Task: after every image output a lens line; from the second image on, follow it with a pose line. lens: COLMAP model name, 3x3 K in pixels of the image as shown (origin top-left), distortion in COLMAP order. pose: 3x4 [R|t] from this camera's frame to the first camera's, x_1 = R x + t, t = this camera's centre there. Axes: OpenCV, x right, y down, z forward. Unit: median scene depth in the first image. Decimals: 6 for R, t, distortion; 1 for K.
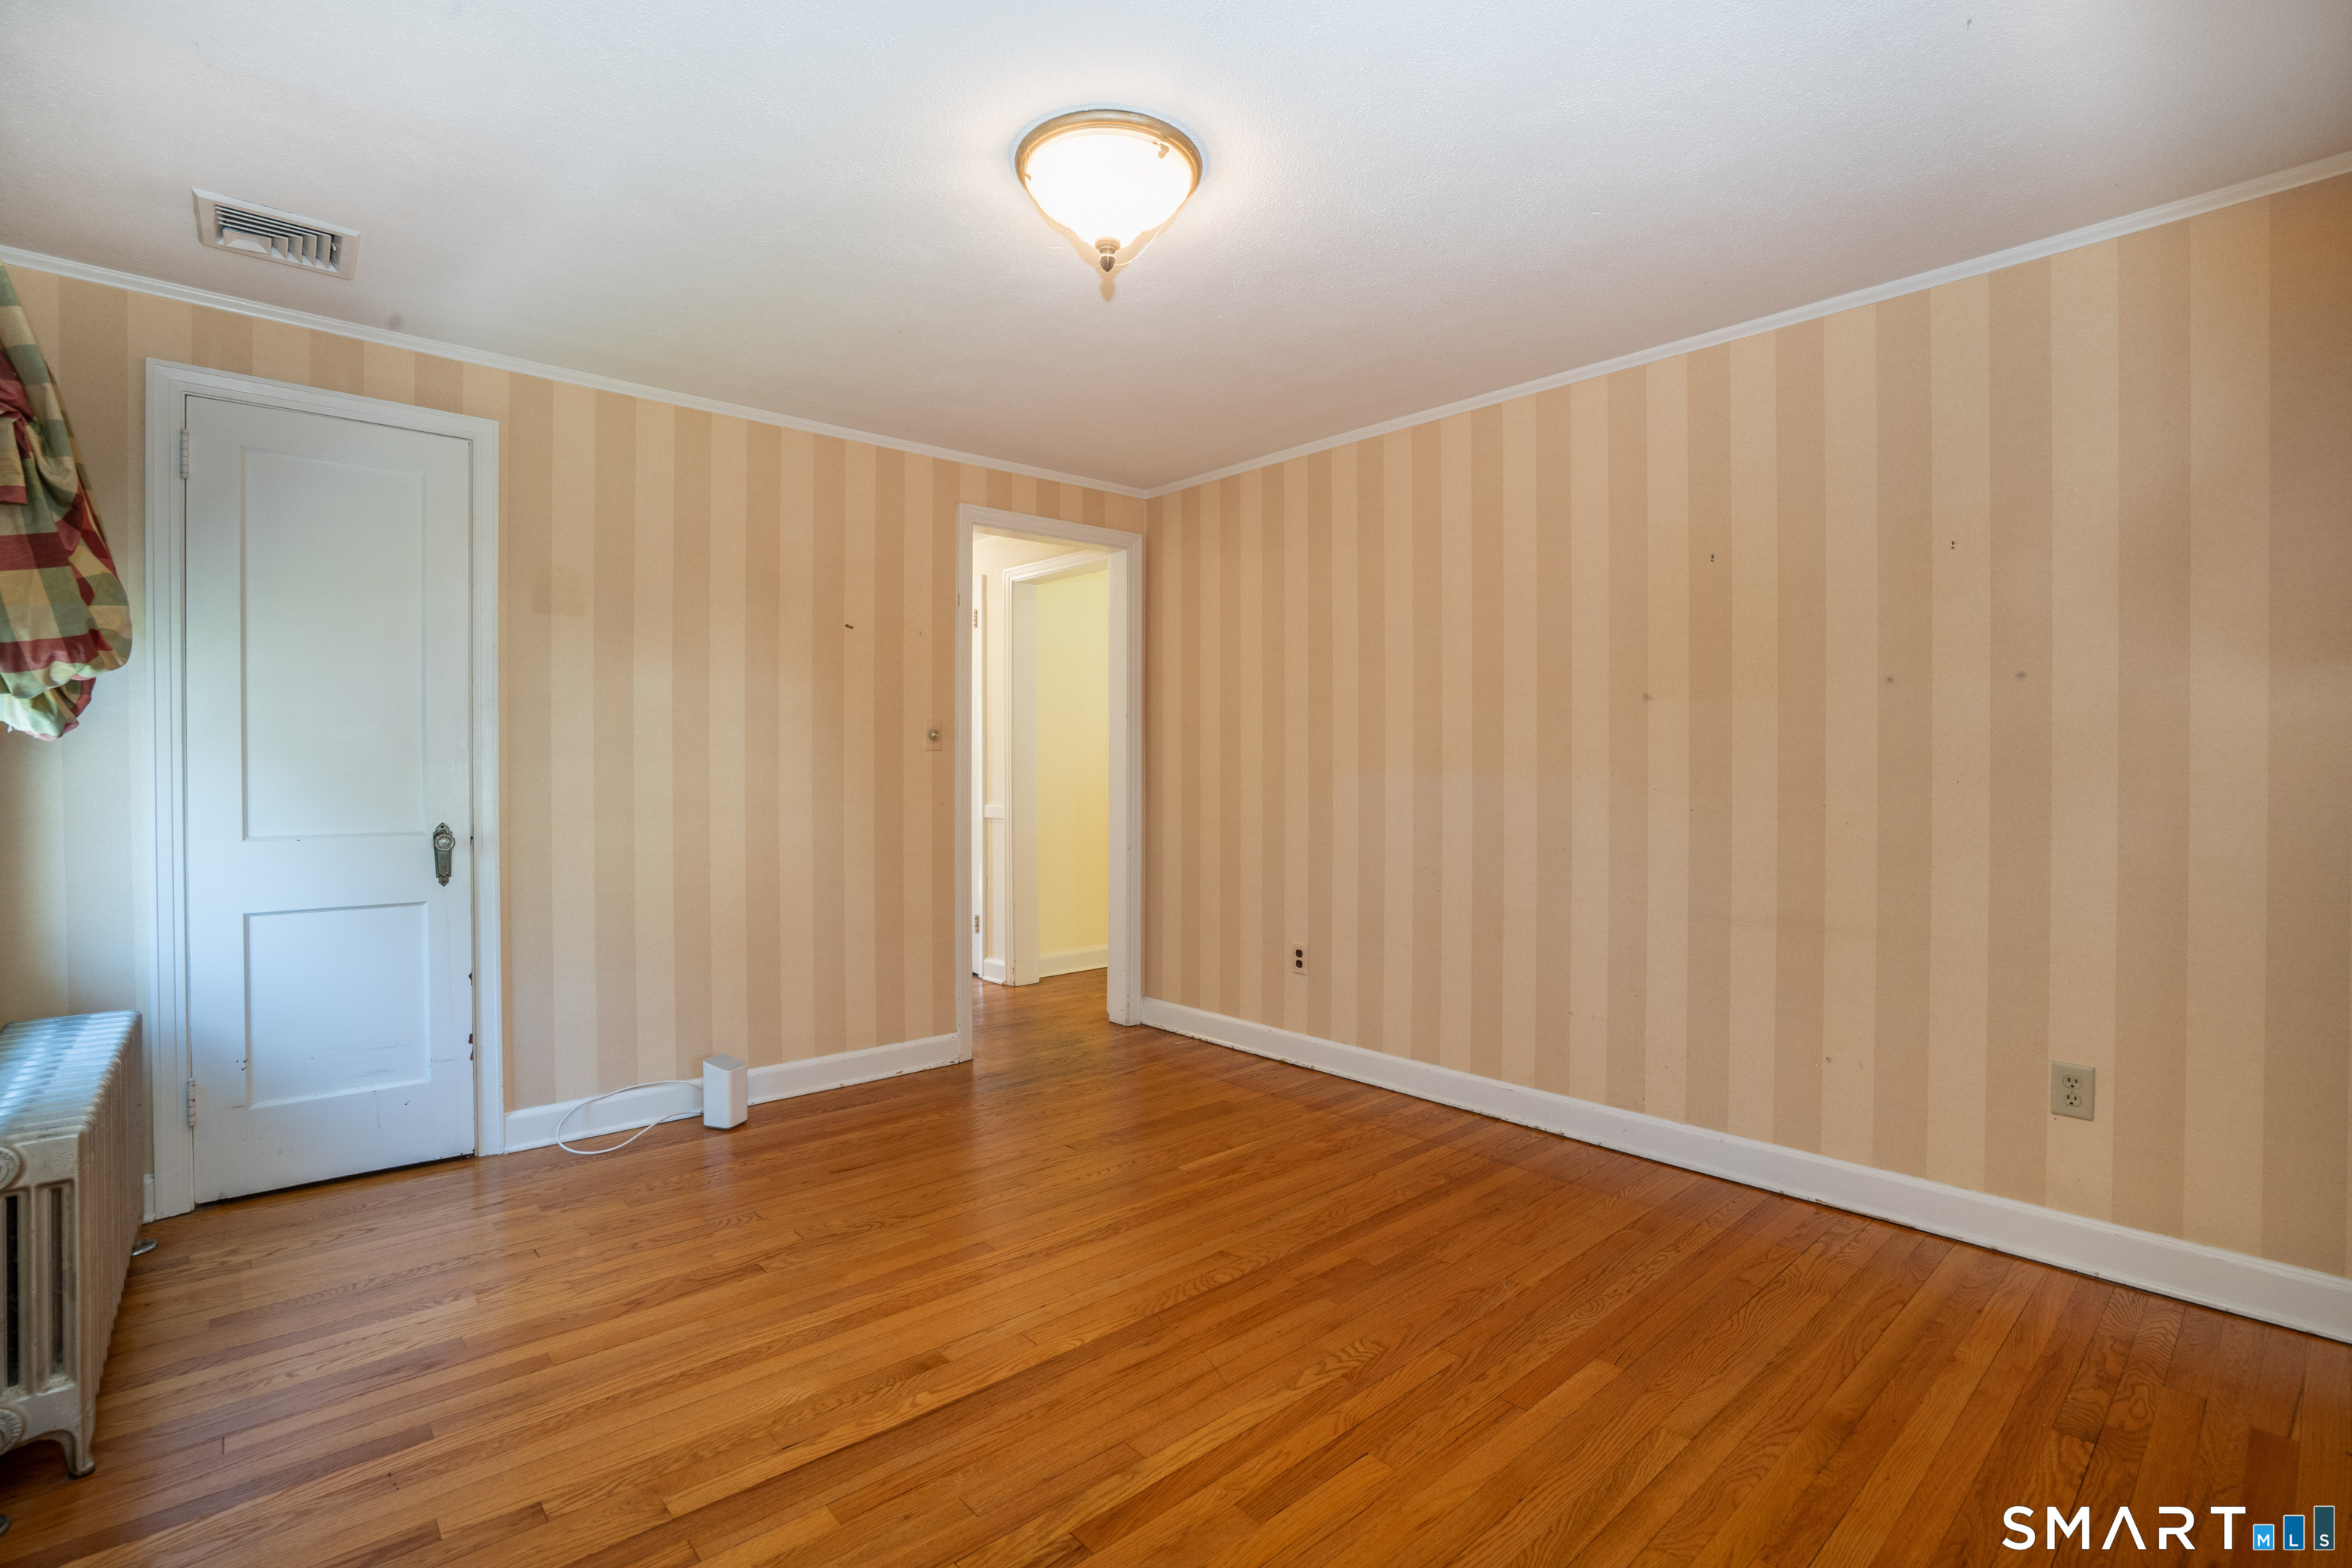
lens RADIAL K [[1083.1, 0, 1165.1], [0, 1083.1, 768.7], [0, 0, 1]] dist [-0.060027, 0.022336]
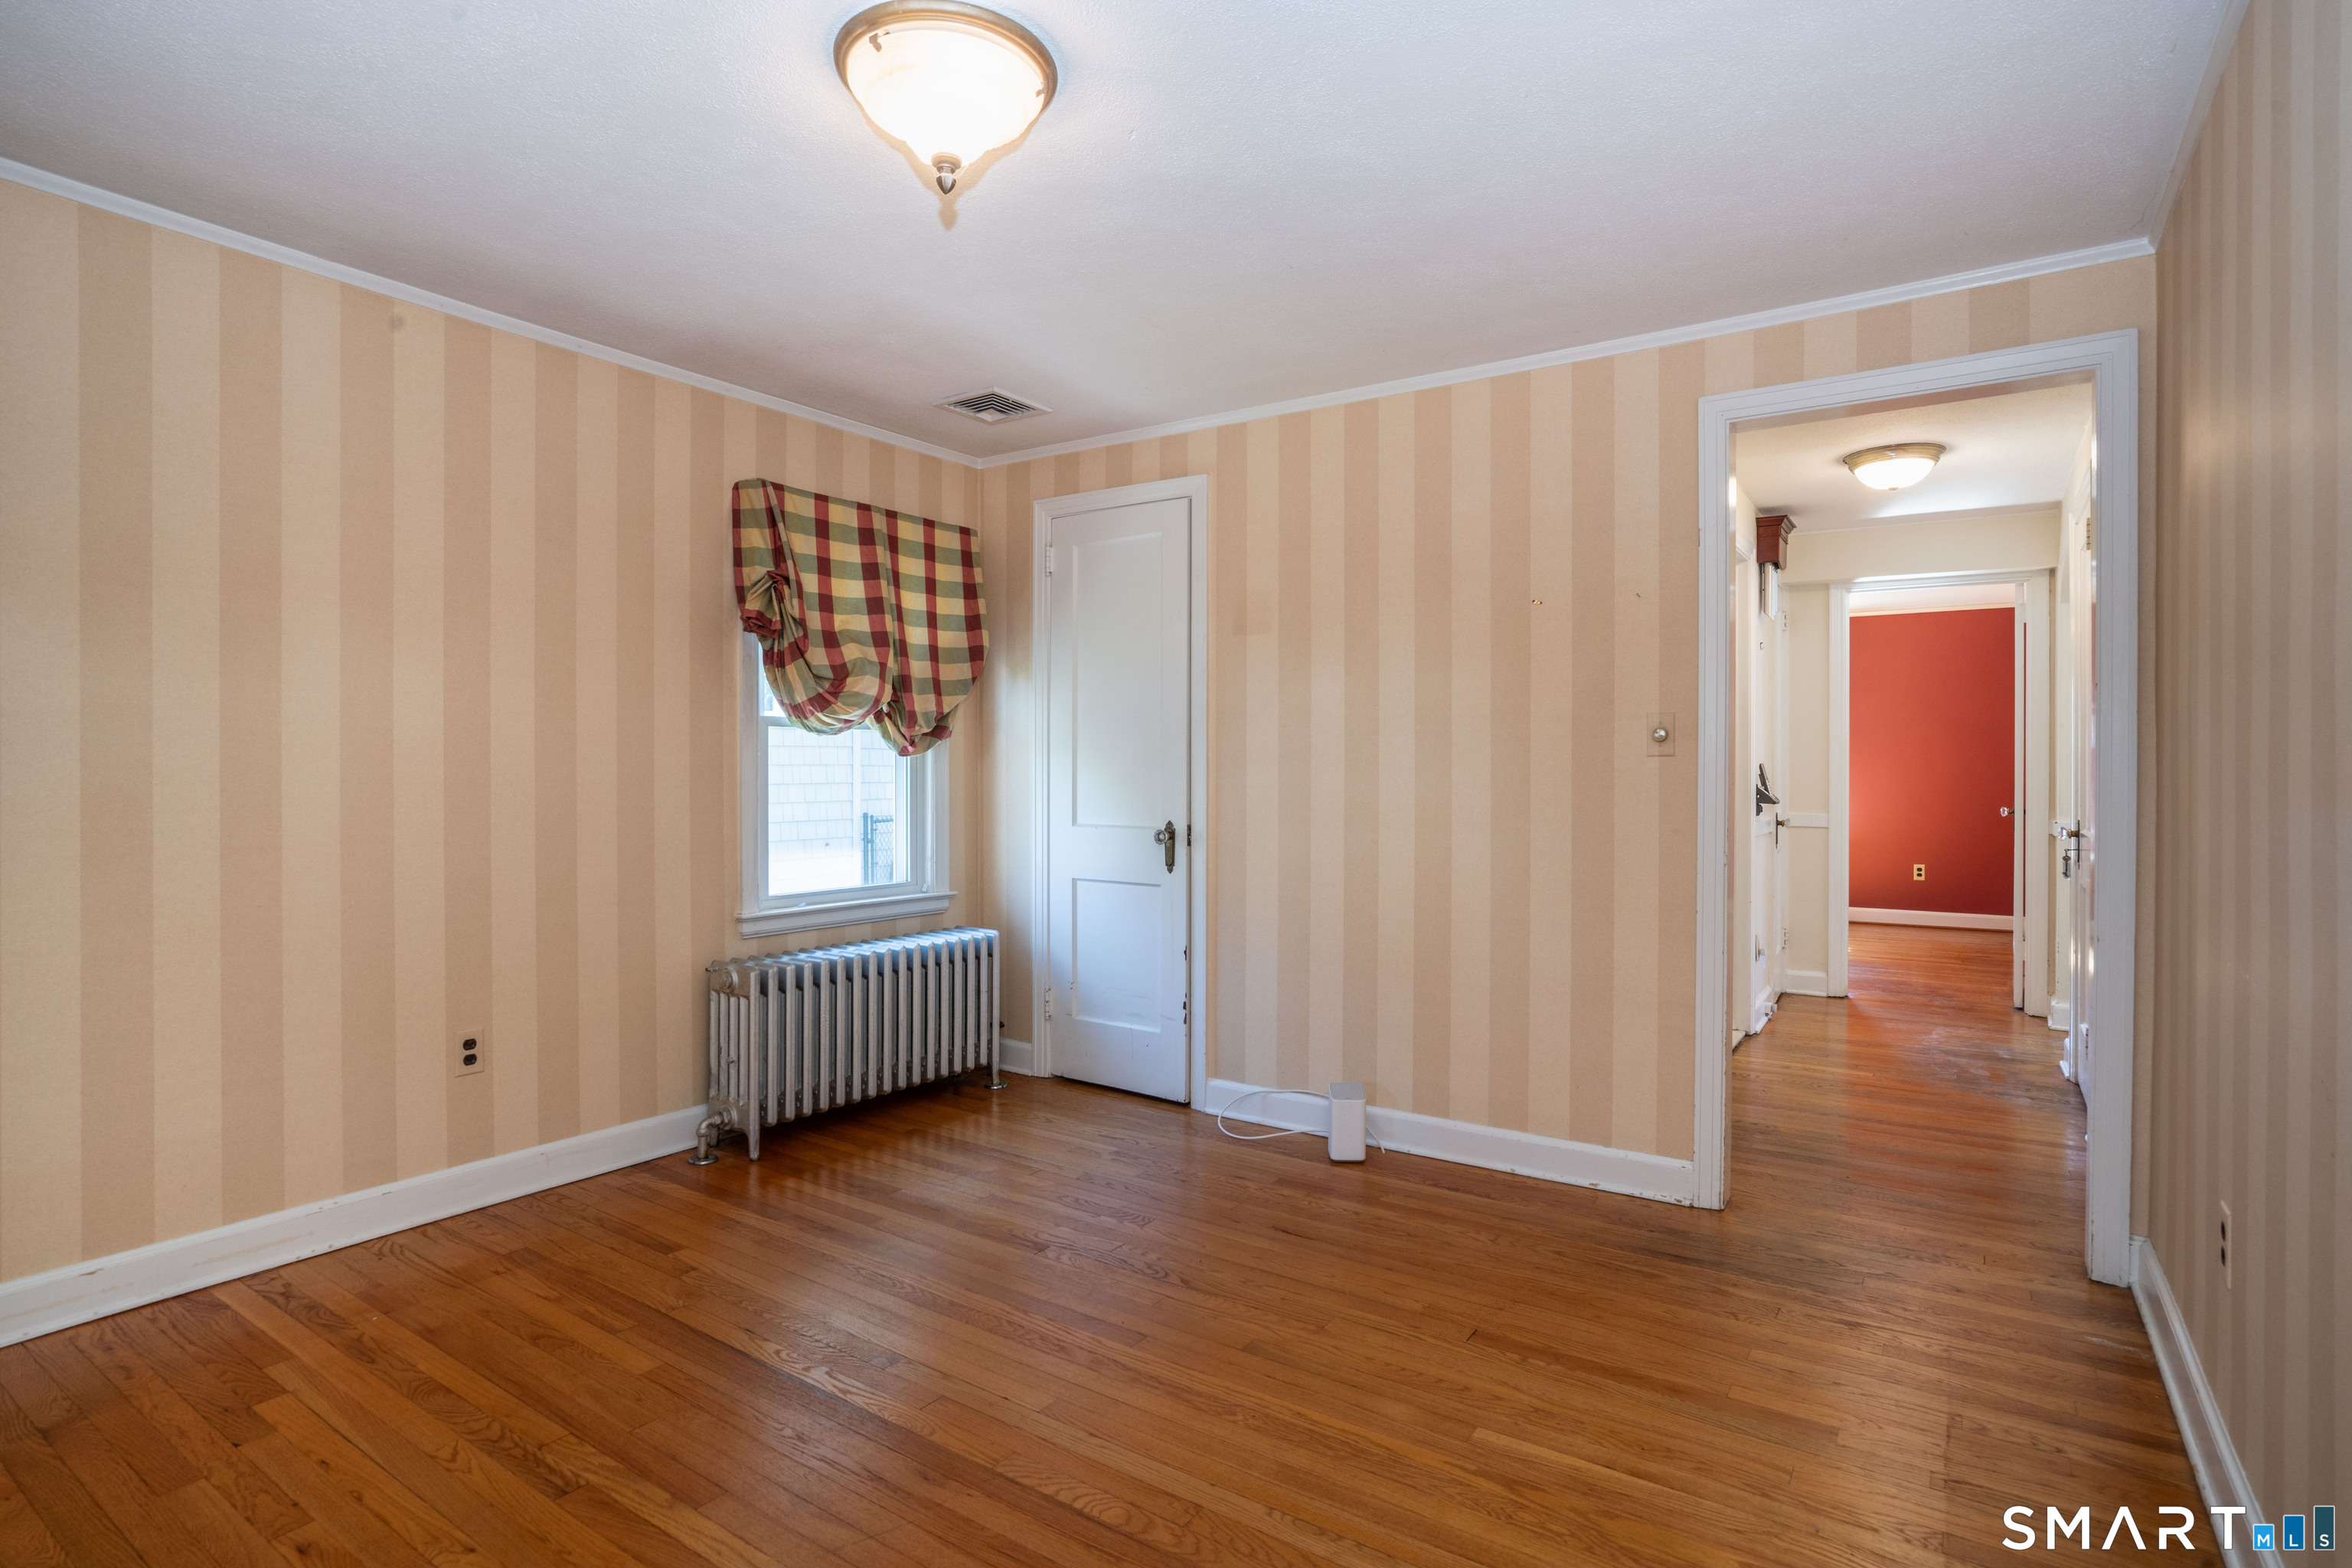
lens RADIAL K [[1178.3, 0, 1176.0], [0, 1178.3, 784.0], [0, 0, 1]] dist [-0.017018, 0.001211]
pose [[0.252272, 0.009134, -0.967613, 0.578084], [-0.011909, 0.999909, 0.006334, 0.000679], [0.967583, 0.009926, 0.252358, 0.623449]]
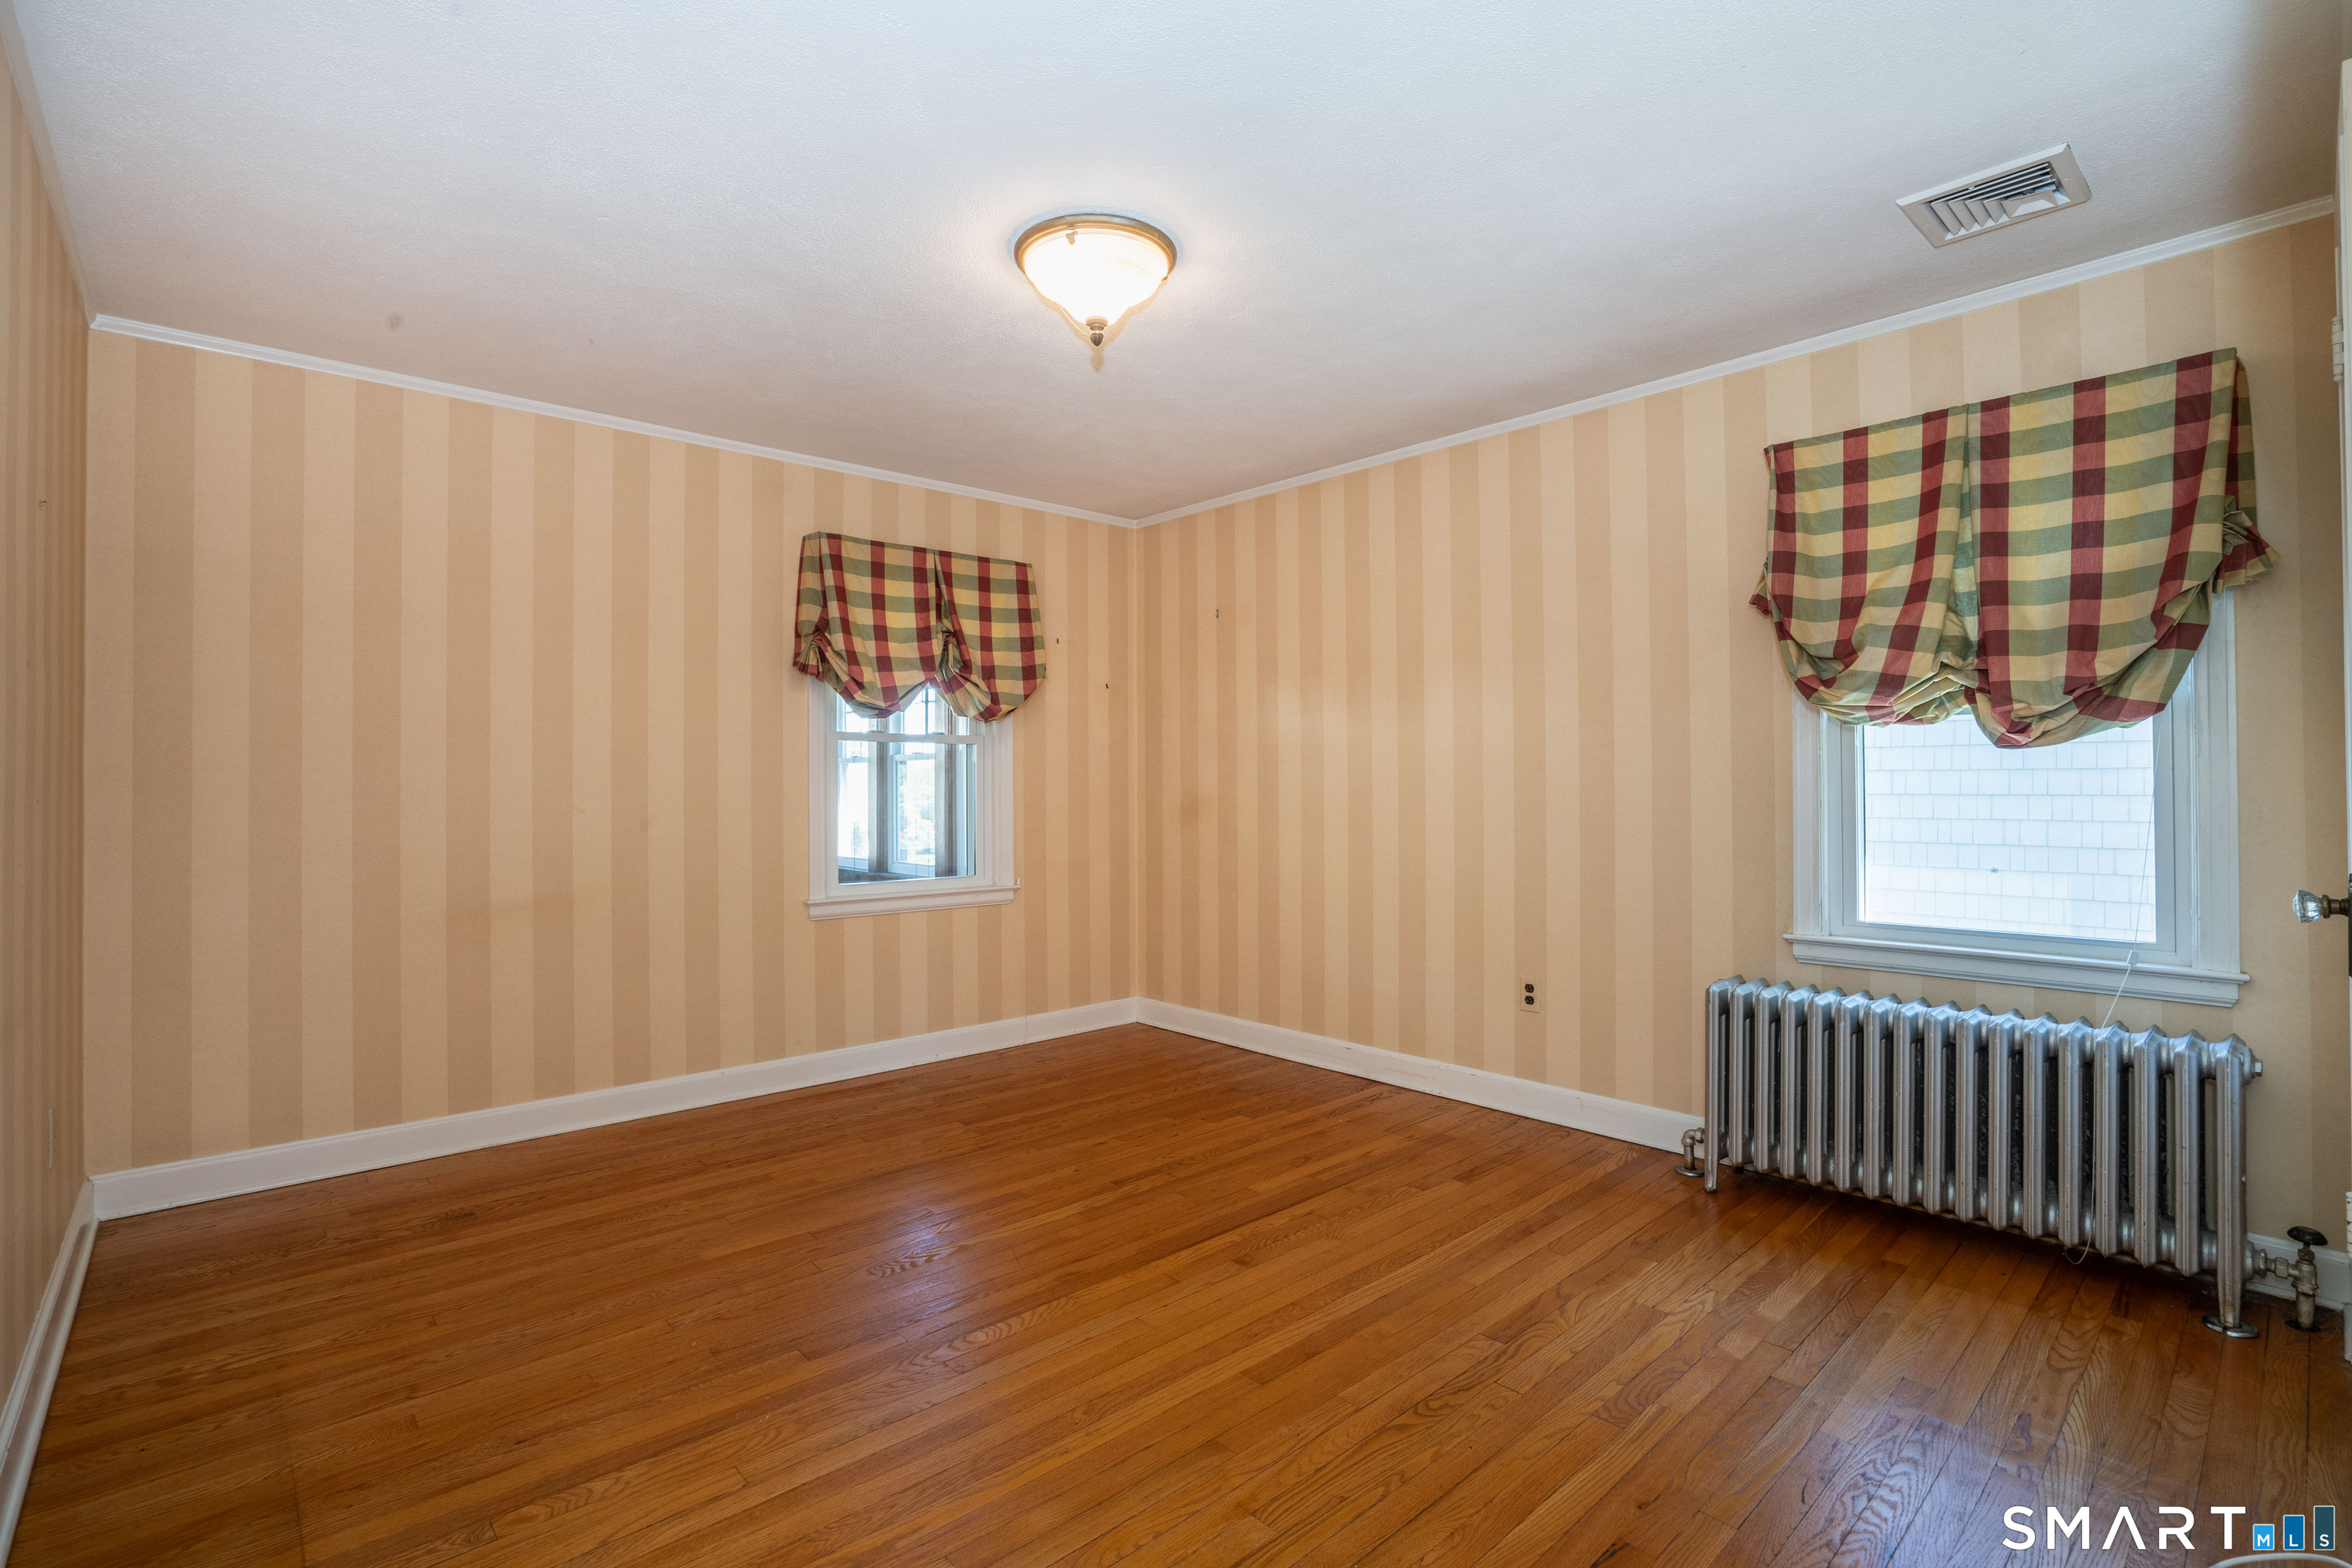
lens RADIAL K [[1083.1, 0, 1165.1], [0, 1083.1, 768.7], [0, 0, 1]] dist [-0.060027, 0.022336]
pose [[-0.999894, 0.003991, -0.014008, -0.074561], [0.004027, 0.999989, -0.002585, -0.003131], [0.013998, -0.002641, -0.999899, 1.412641]]
